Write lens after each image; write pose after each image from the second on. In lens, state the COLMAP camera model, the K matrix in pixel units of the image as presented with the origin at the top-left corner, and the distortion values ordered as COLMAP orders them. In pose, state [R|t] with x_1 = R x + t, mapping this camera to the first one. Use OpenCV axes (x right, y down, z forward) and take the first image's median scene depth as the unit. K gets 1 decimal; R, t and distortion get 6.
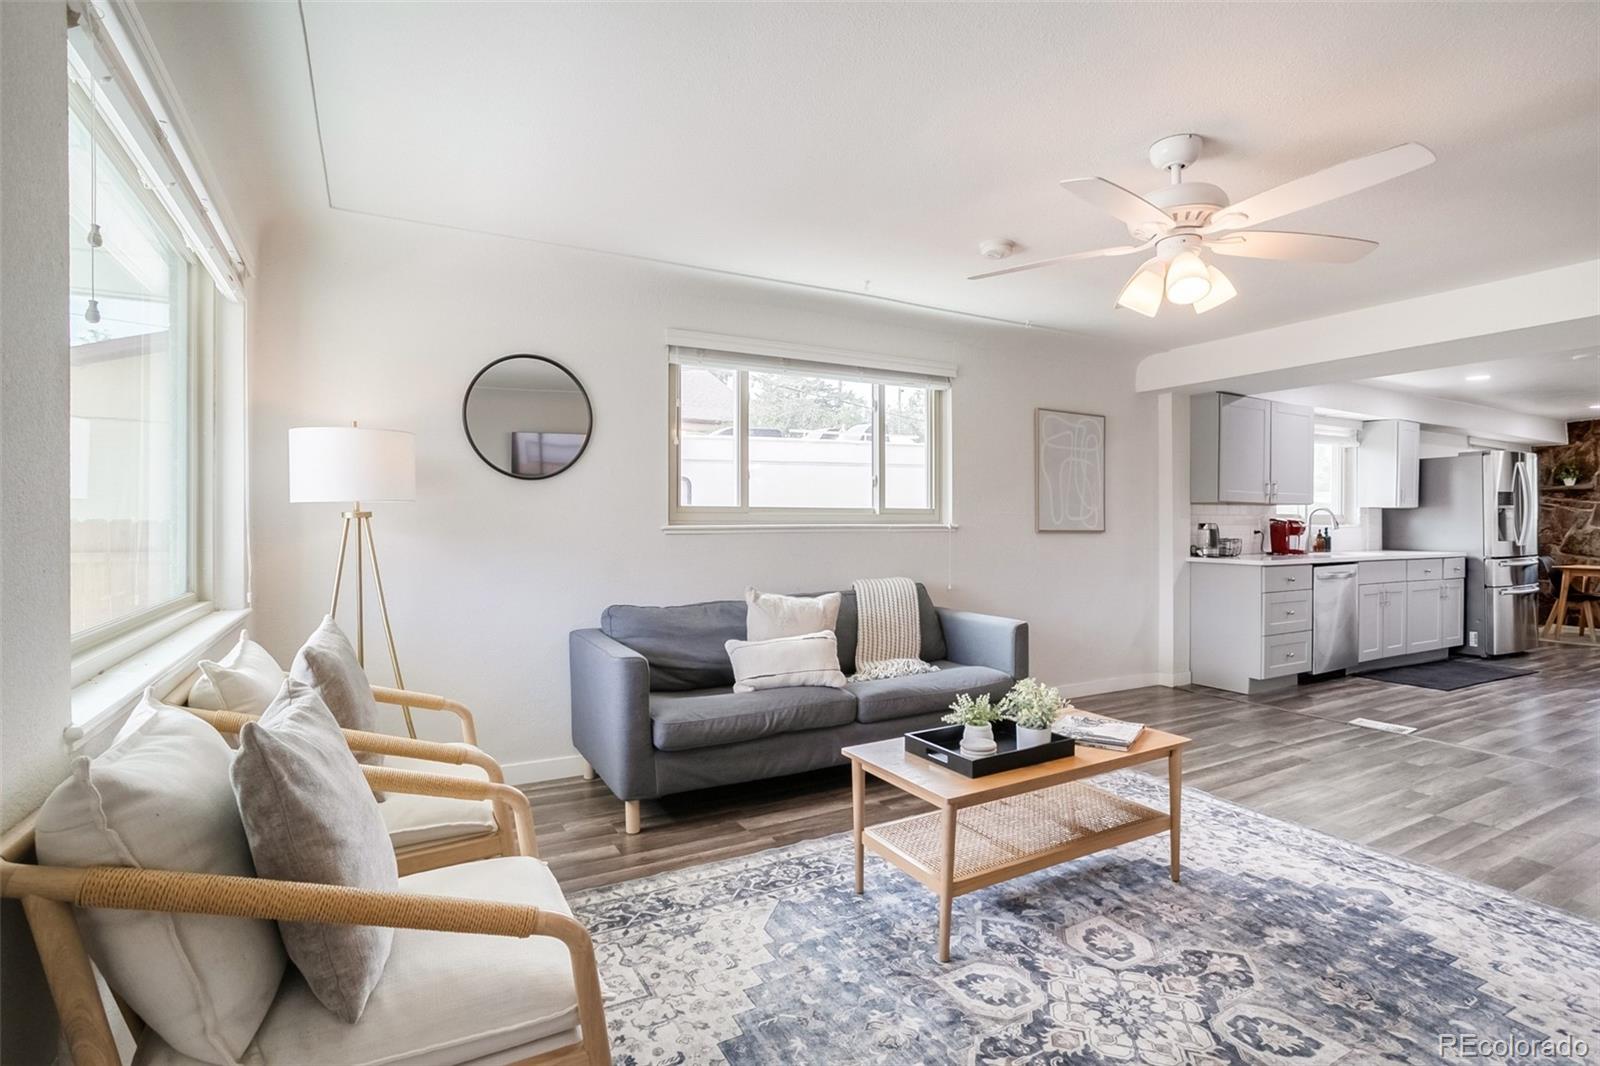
lens RADIAL K [[757.1, 0, 803.2], [0, 757.1, 526.8], [0, 0, 1]] dist [-0.052884, 0.024644]
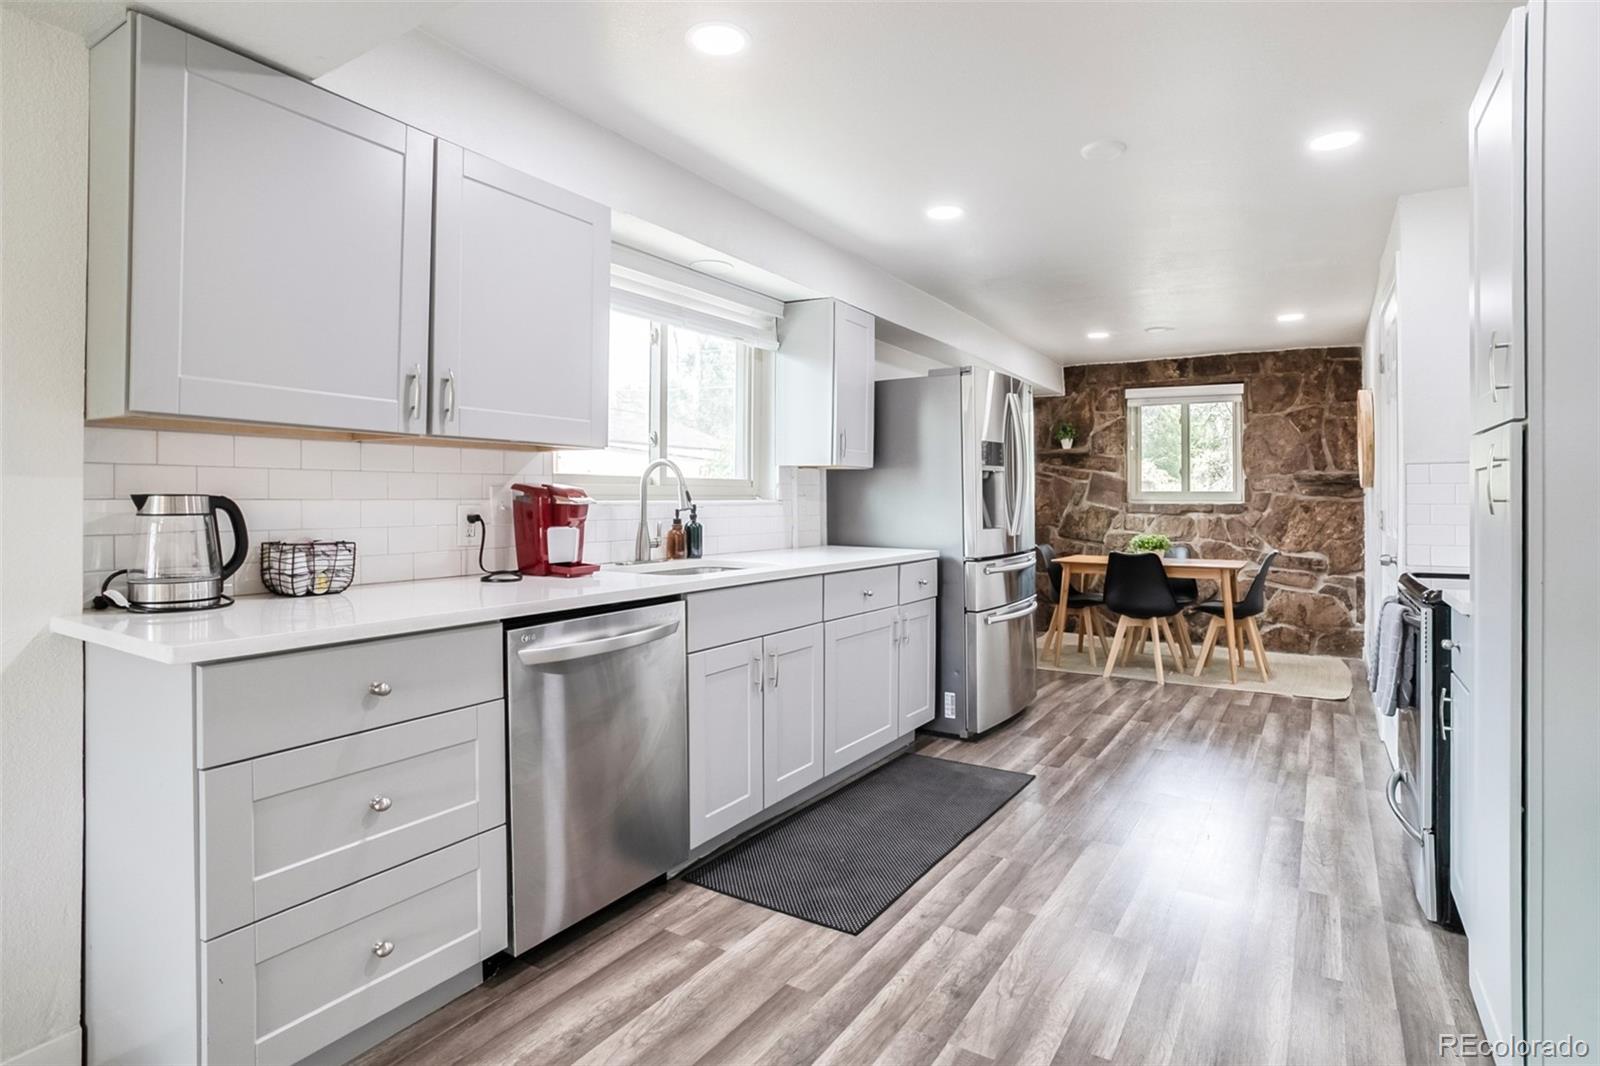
lens RADIAL K [[847.2, 0, 802.3], [0, 847.2, 467.6], [0, 0, 1]] dist [-0.062189, 0.038822]
pose [[0.871573, 0.022797, 0.489735, 0.474672], [-0.004677, 0.999259, -0.038192, -0.002289], [-0.490243, 0.030996, 0.871035, 0.473245]]
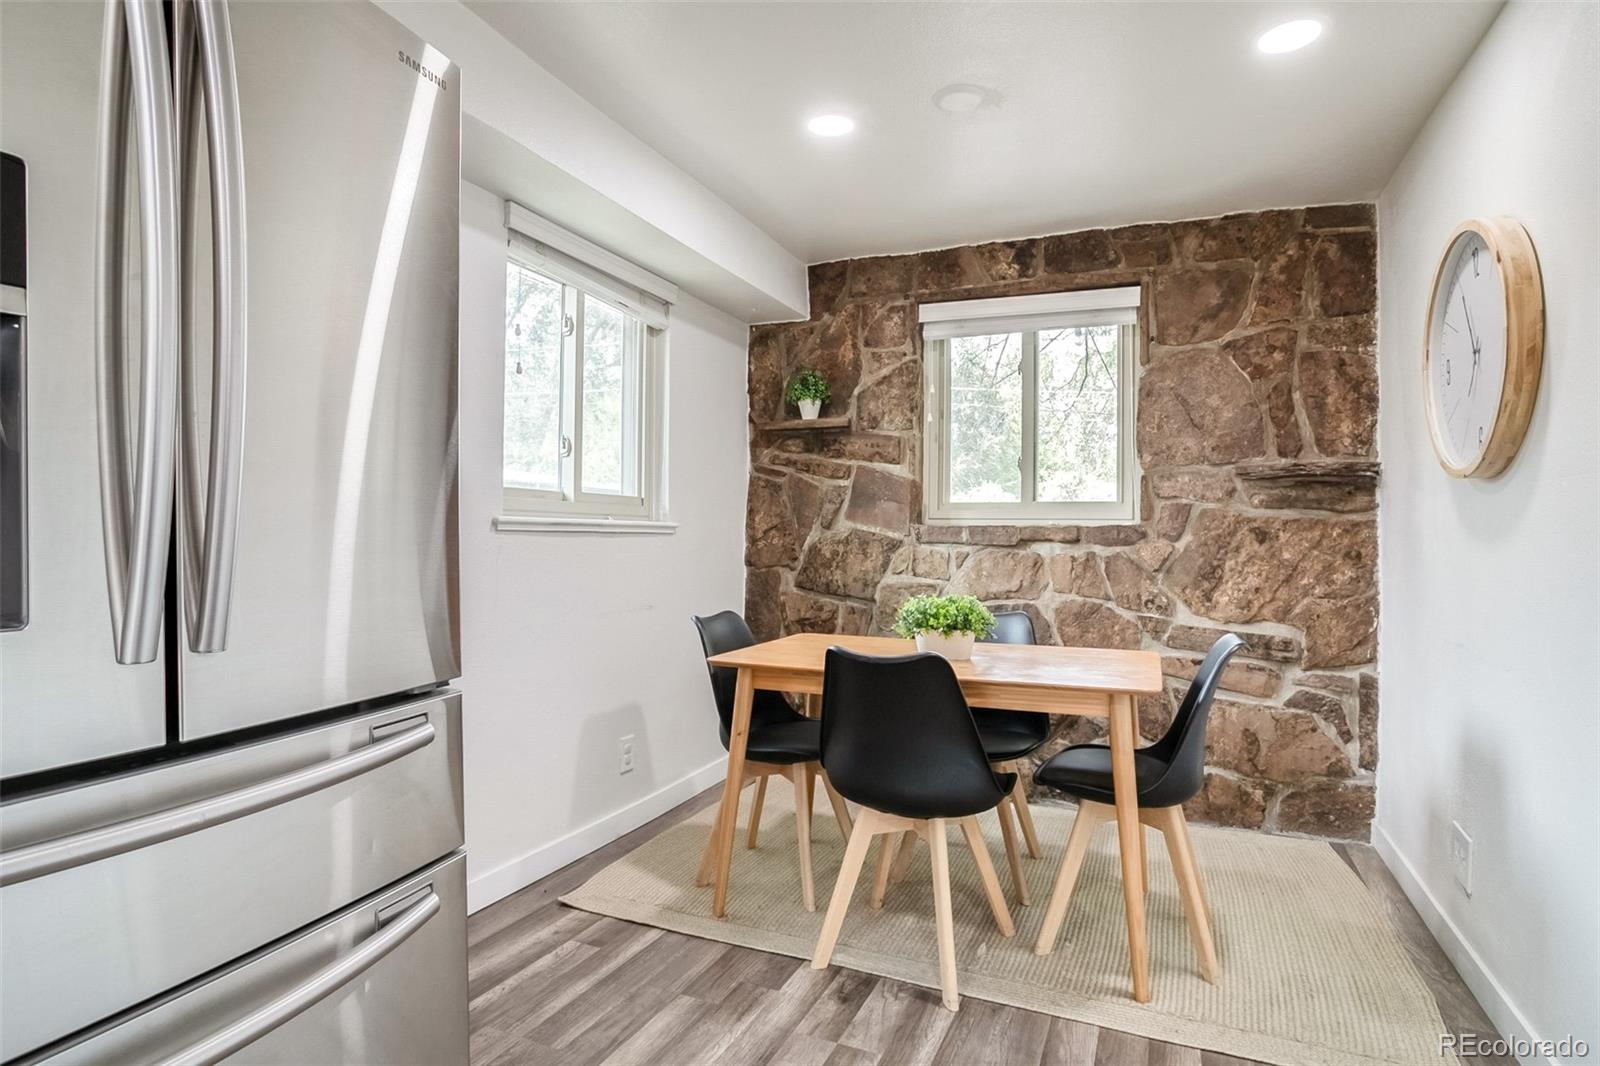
lens RADIAL K [[920.5, 0, 757.3], [0, 920.5, 511.6], [0, 0, 1]] dist [-0.079037, 0.058782]
pose [[0.797232, 0.021113, 0.603304, 0.914783], [-0.008167, 0.999674, -0.024191, 0.007289], [-0.603618, 0.014359, 0.797144, 0.789786]]
